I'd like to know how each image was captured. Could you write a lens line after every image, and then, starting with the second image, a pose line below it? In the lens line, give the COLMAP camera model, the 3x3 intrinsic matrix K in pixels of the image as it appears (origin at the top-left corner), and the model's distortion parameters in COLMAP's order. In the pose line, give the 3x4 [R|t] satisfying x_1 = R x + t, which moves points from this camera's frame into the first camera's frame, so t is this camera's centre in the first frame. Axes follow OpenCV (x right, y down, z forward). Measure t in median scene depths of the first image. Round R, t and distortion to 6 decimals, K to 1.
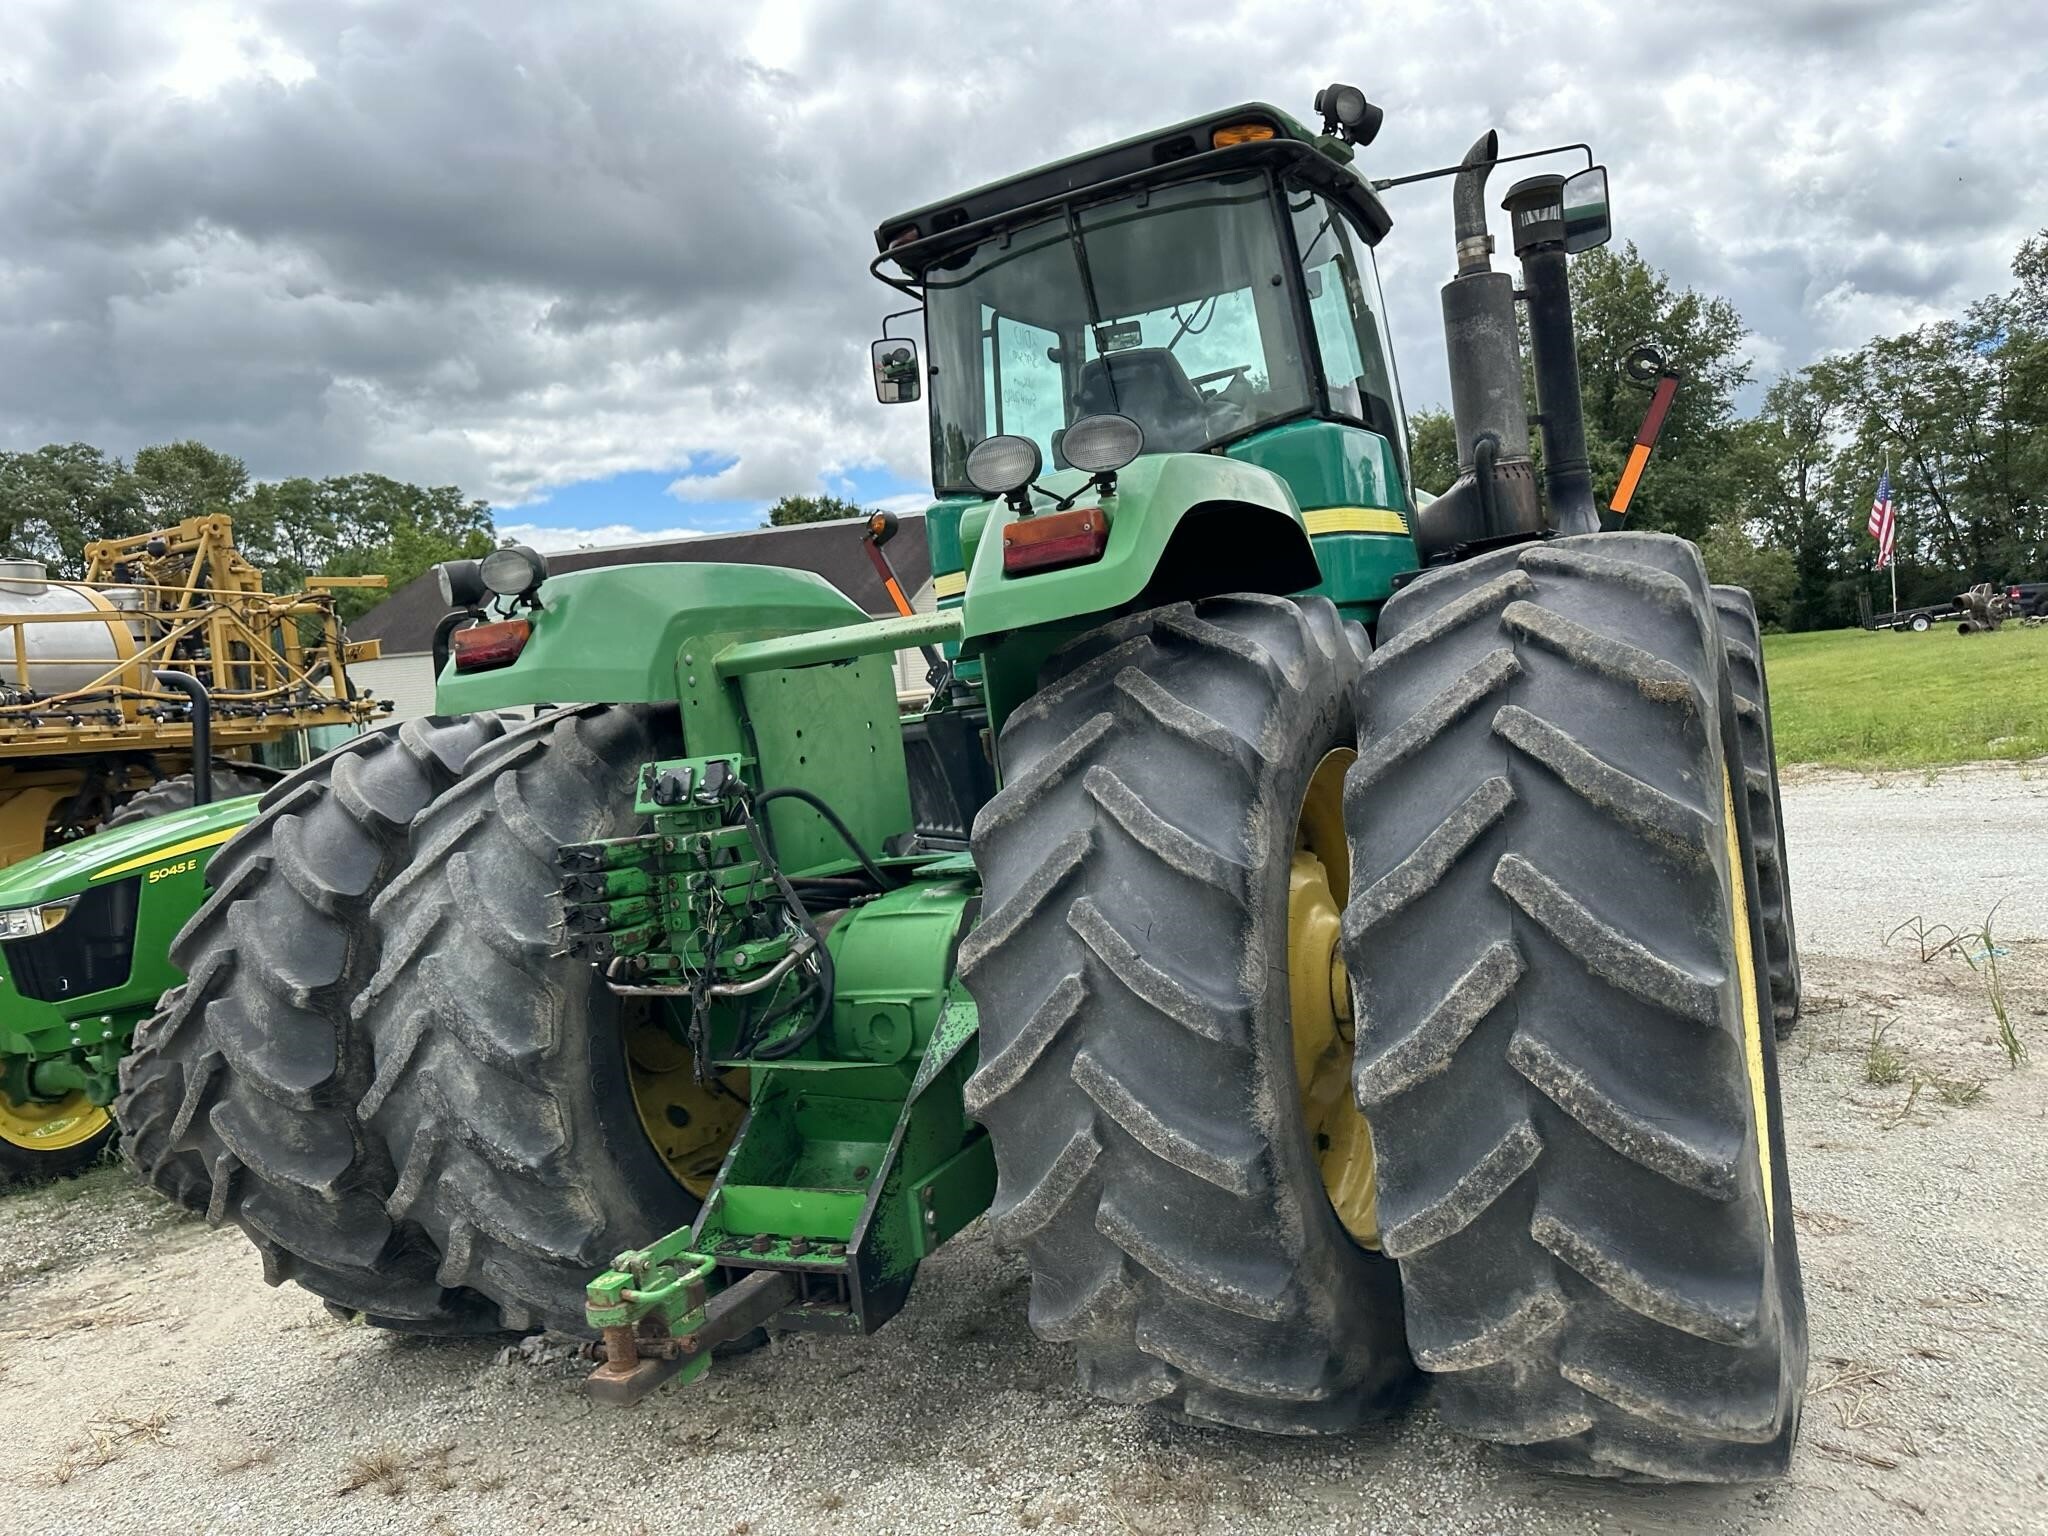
lens RADIAL K [[1455.7, 0, 1013.0], [0, 1455.7, 745.6], [0, 0, 1]] dist [0.037591, -0.045523]
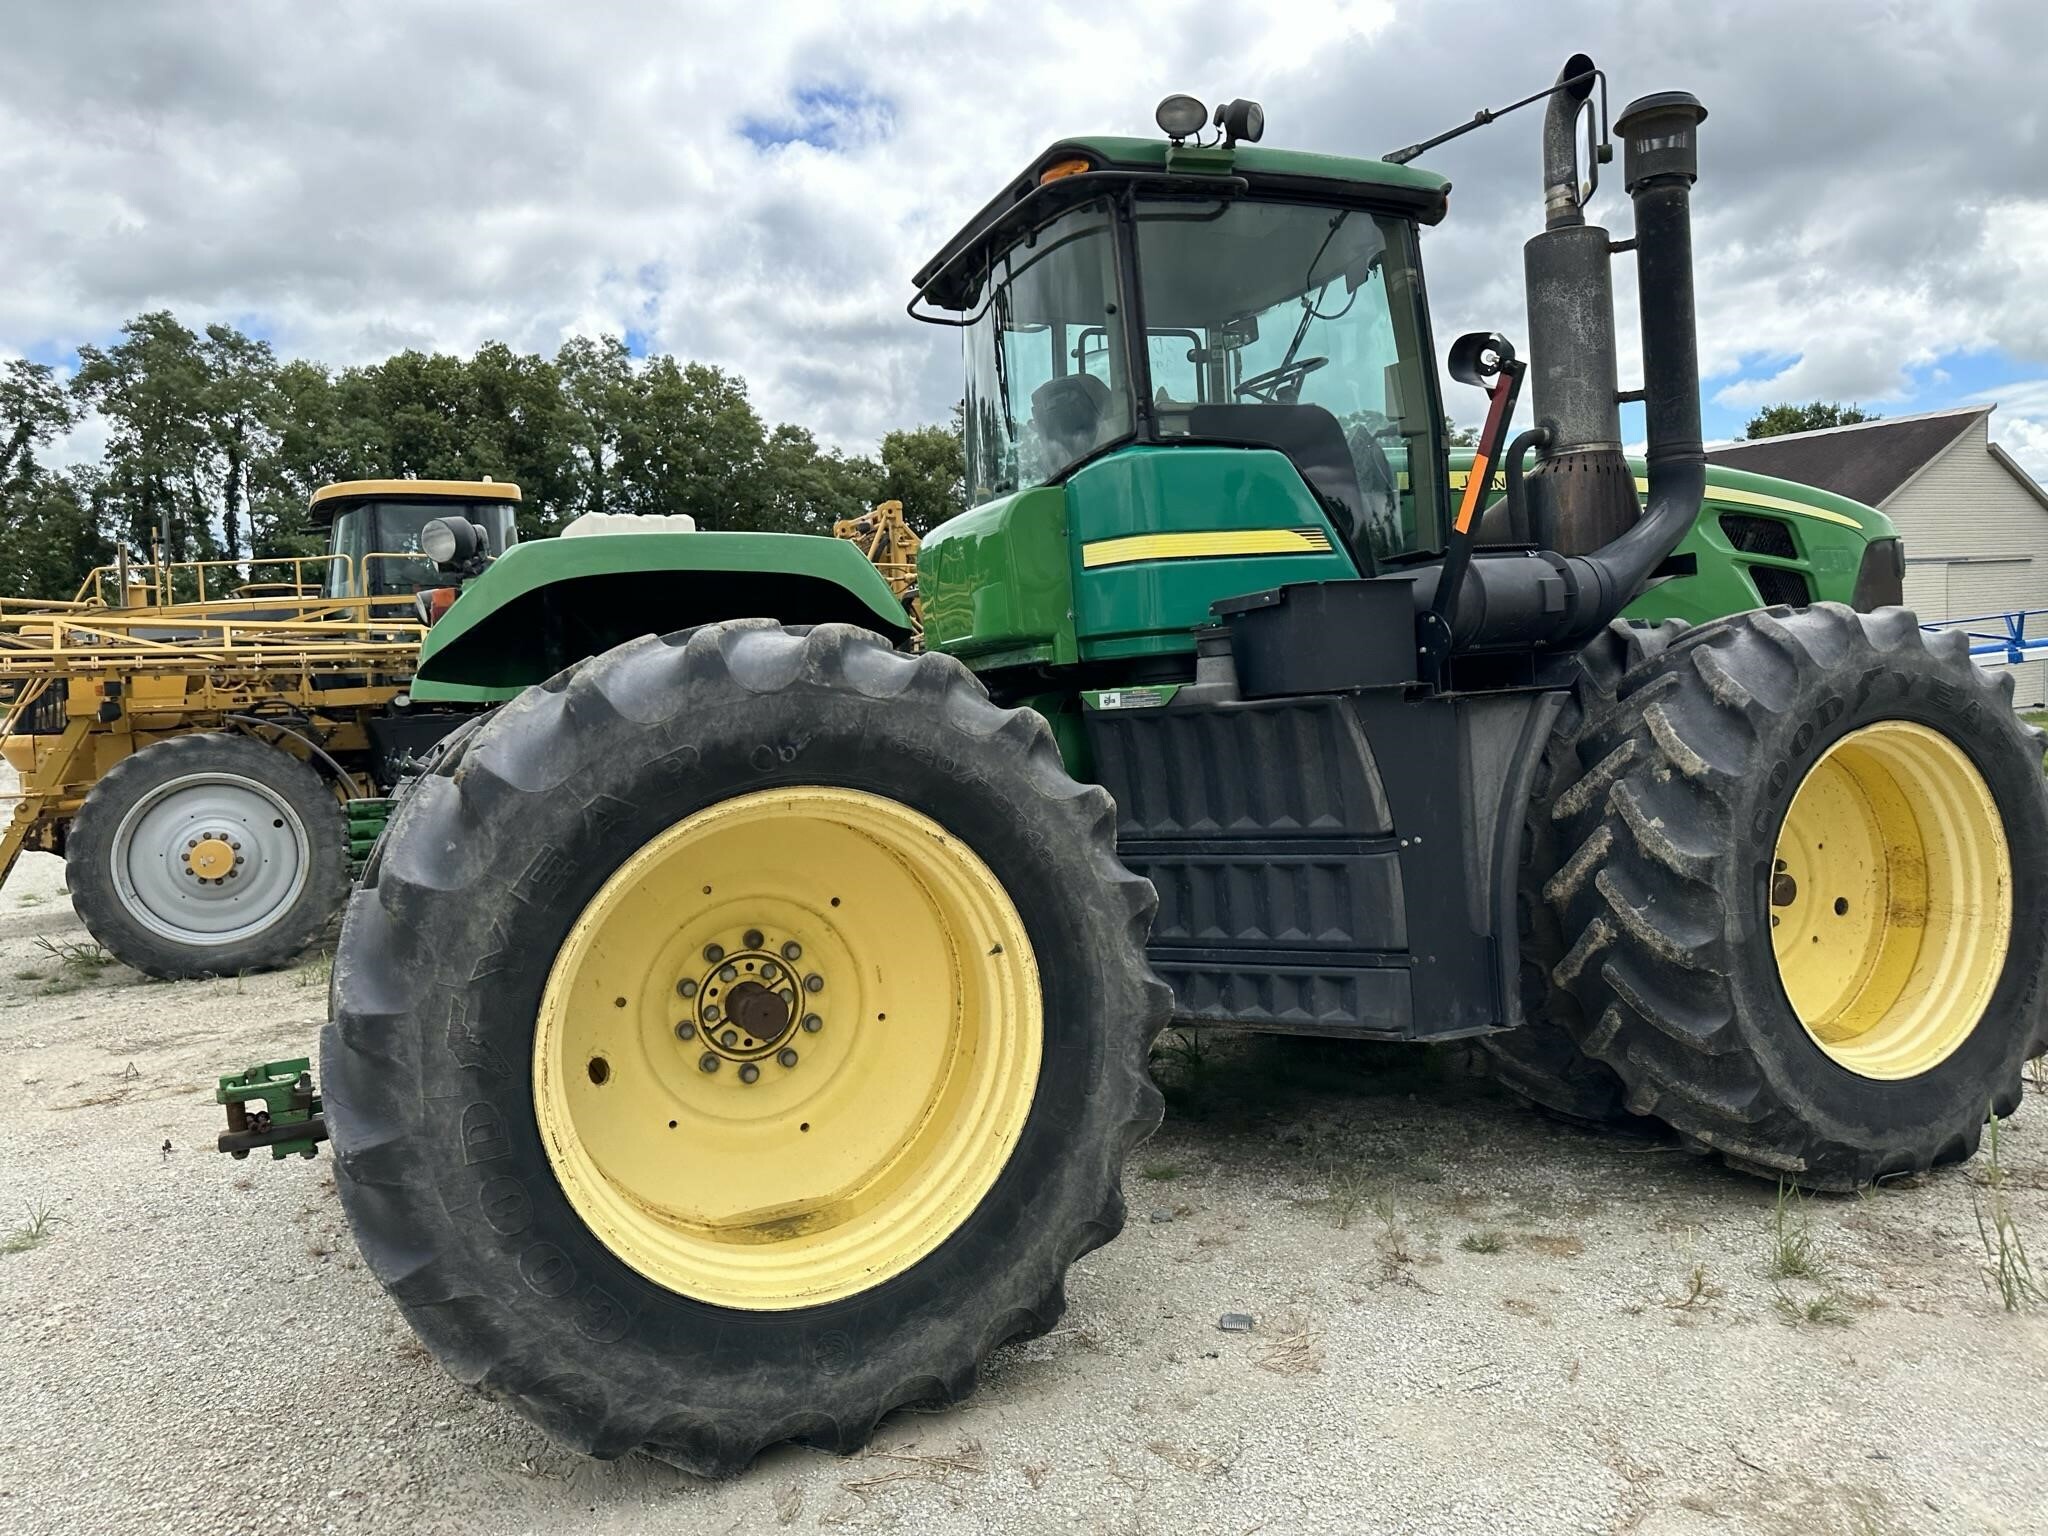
lens RADIAL K [[1439.1, 0, 1033.4], [0, 1439.1, 756.5], [0, 0, 1]] dist [0.093148, -0.137525]
pose [[0.784854, 0.086502, -0.613613, 1.030836], [-0.048636, 0.995753, 0.078164, -0.113327], [0.617769, -0.031503, 0.785728, 0.228054]]
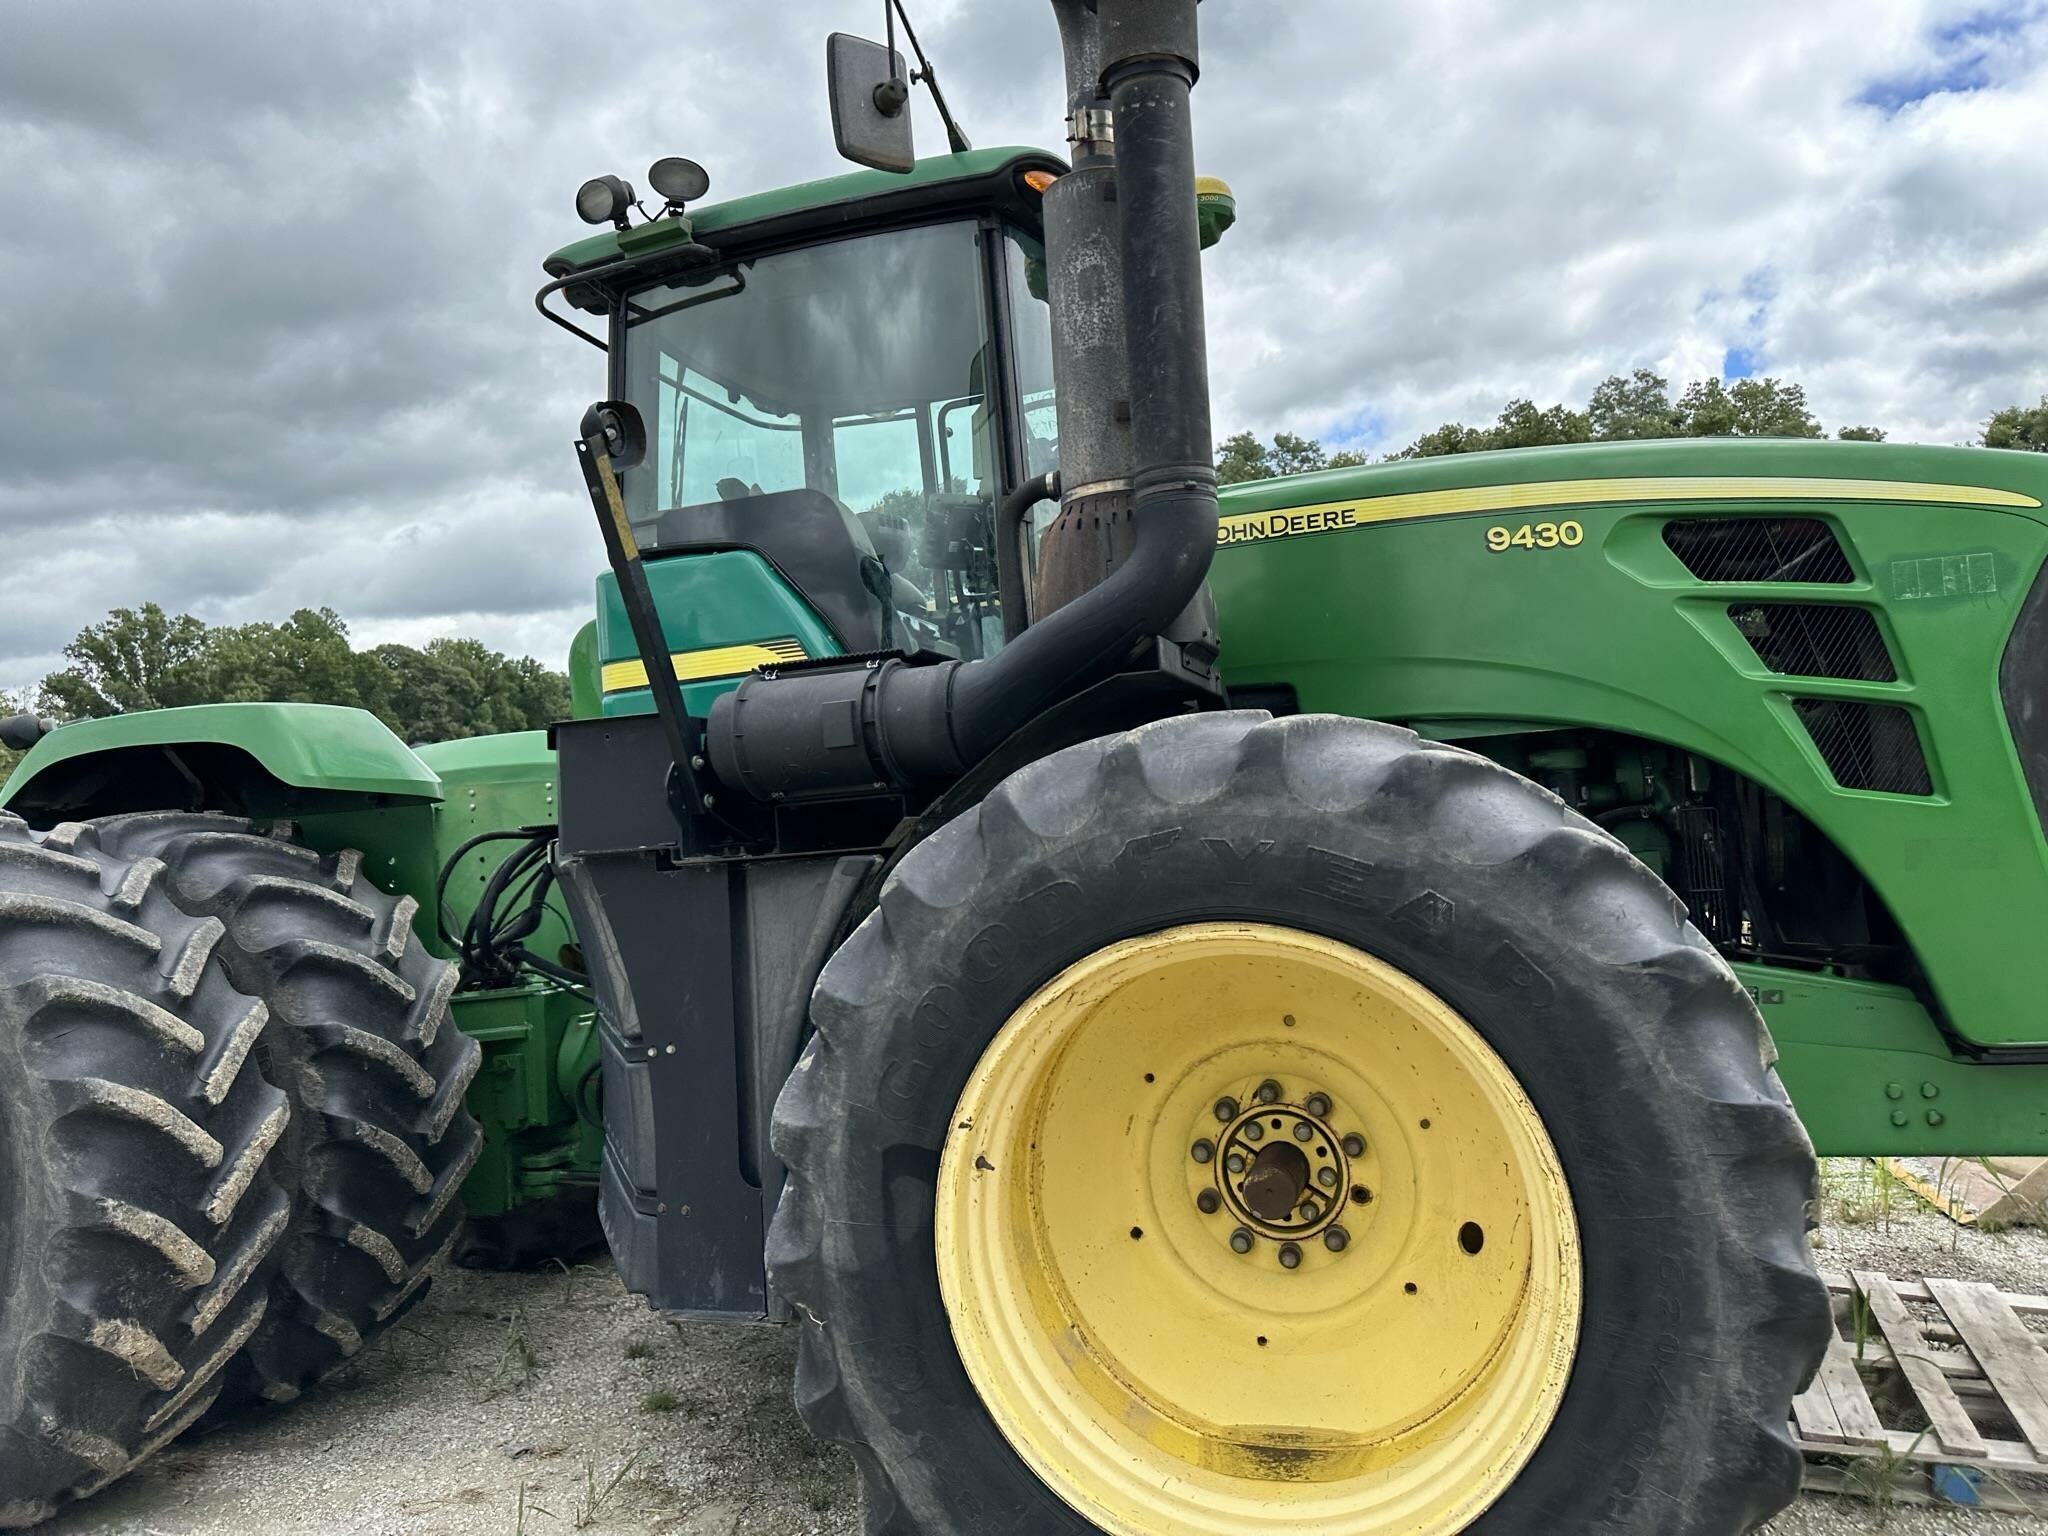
lens RADIAL K [[1479.5, 0, 1020.1], [0, 1479.5, 761.8], [0, 0, 1]] dist [0.051702, -0.058086]
pose [[0.173416, 0.052480, -0.983449, 1.515350], [0.016539, 0.998283, 0.056188, -0.200500], [0.984710, -0.026009, 0.172251, 1.442312]]
